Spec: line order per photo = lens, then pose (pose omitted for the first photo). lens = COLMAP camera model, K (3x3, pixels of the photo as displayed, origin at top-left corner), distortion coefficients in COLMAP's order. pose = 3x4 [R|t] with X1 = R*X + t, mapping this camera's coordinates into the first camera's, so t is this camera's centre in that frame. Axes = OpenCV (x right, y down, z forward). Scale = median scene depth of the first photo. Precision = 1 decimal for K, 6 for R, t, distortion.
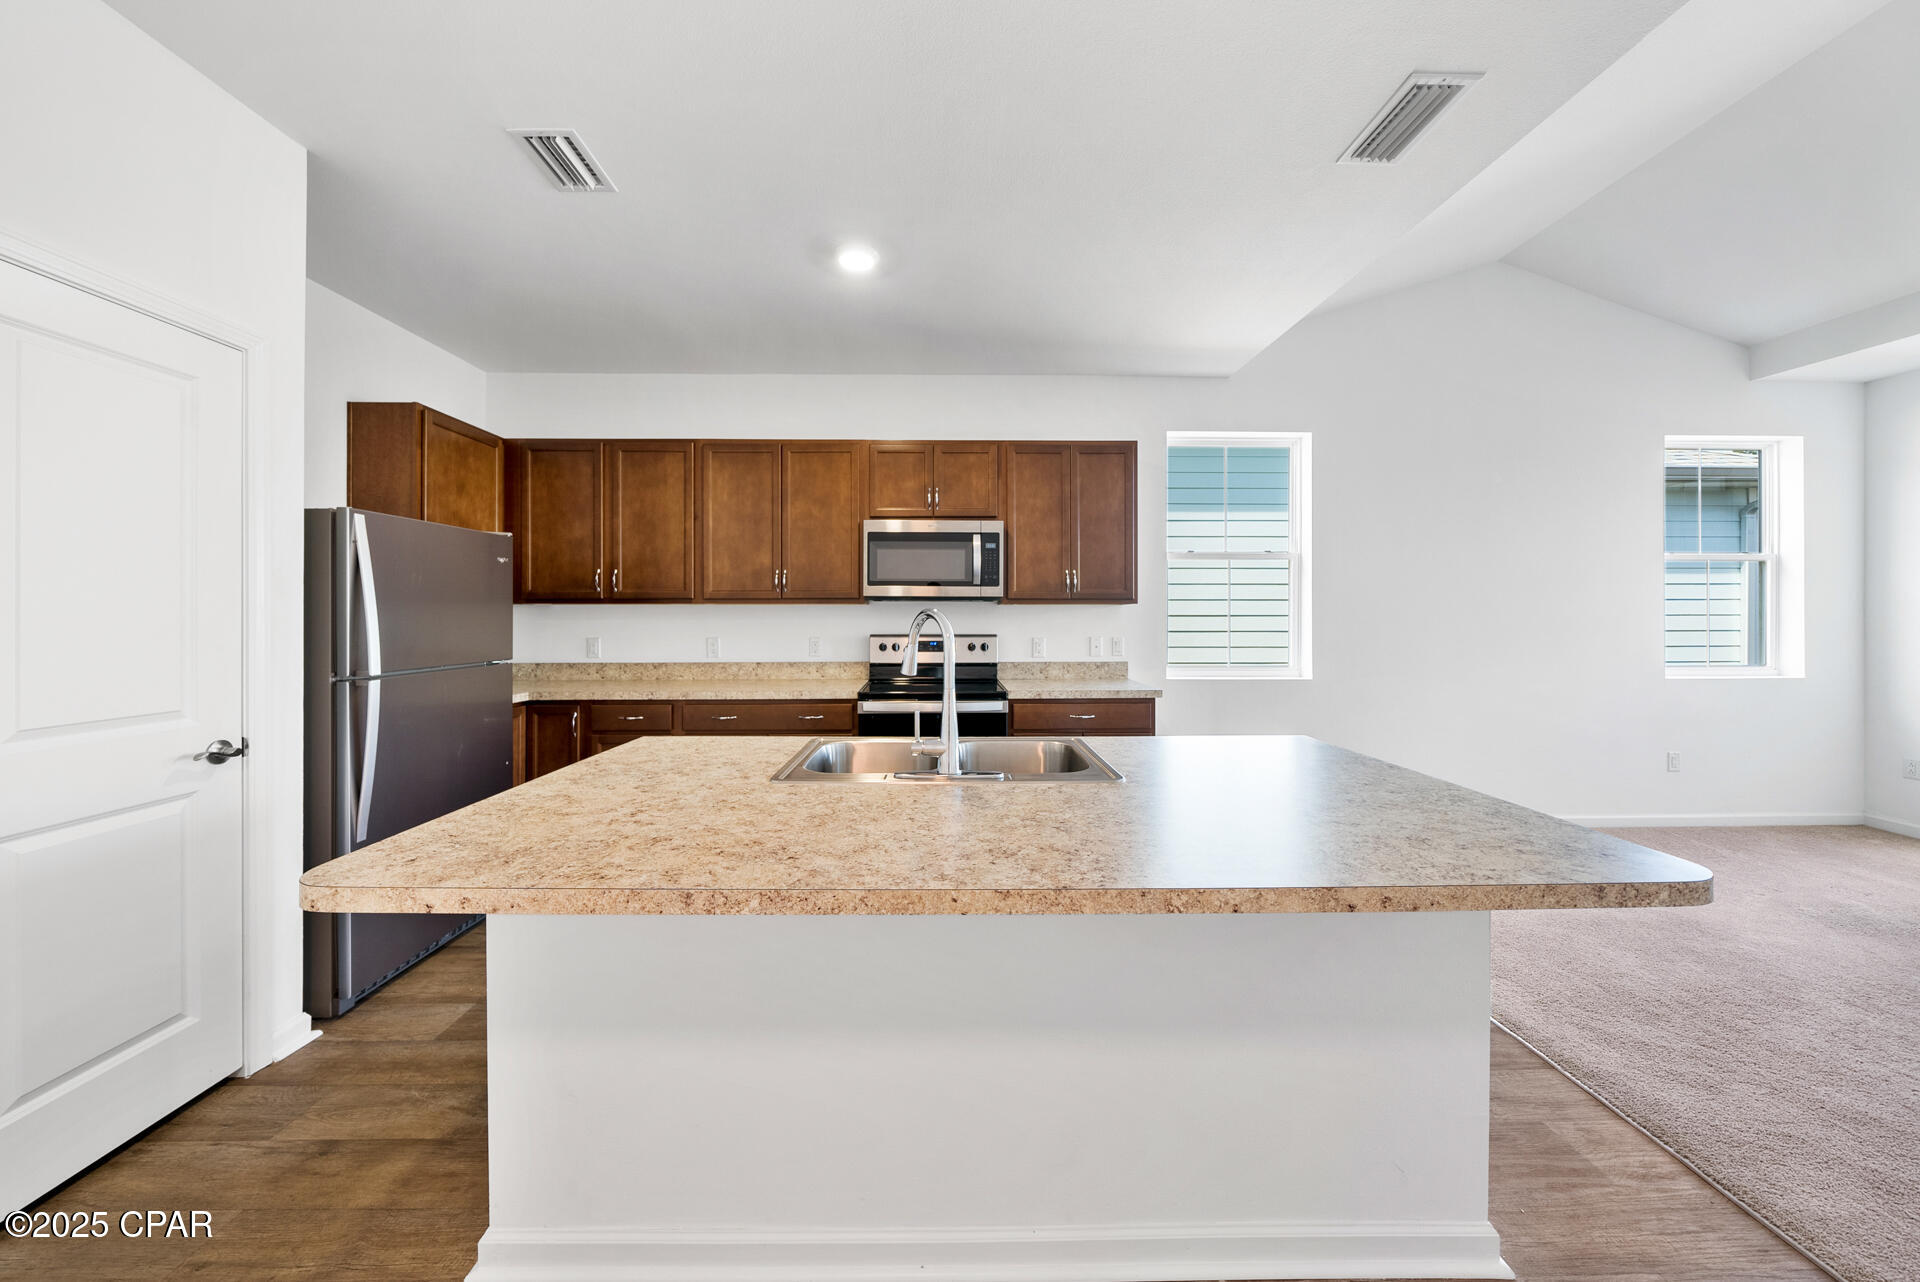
lens RADIAL K [[688.1, 0, 954.1], [0, 688.1, 615.2], [0, 0, 1]] dist [-0.002476, -0.000143]
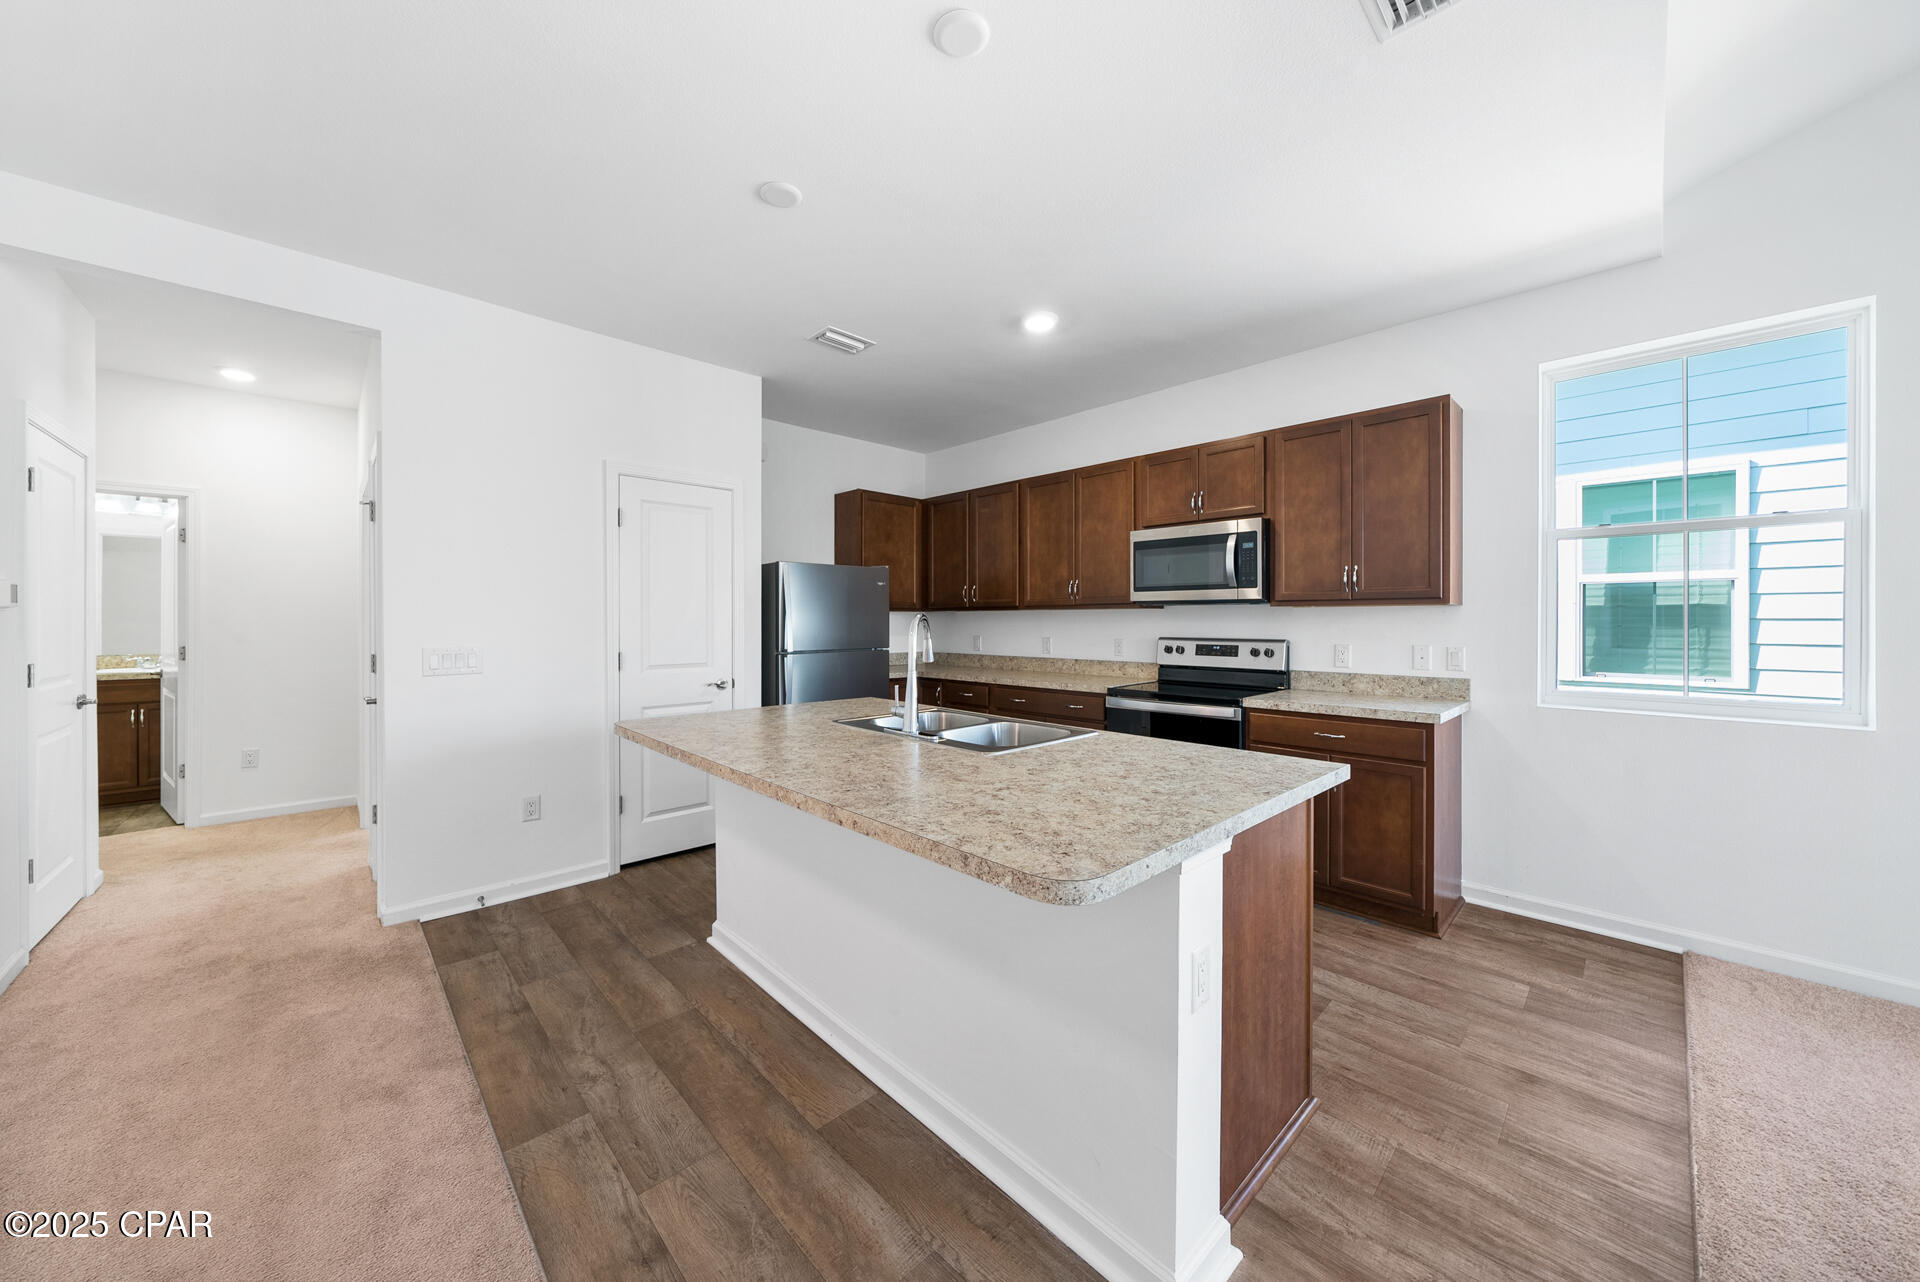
lens RADIAL K [[676.0, 0, 932.7], [0, 676.0, 623.5], [0, 0, 1]] dist [-0.001164, -0.000062]
pose [[0.663311, 0.003716, -0.748335, 0.451329], [0.000178, 0.999987, 0.005123, 0.001794], [0.748344, -0.003532, 0.663301, 0.056260]]
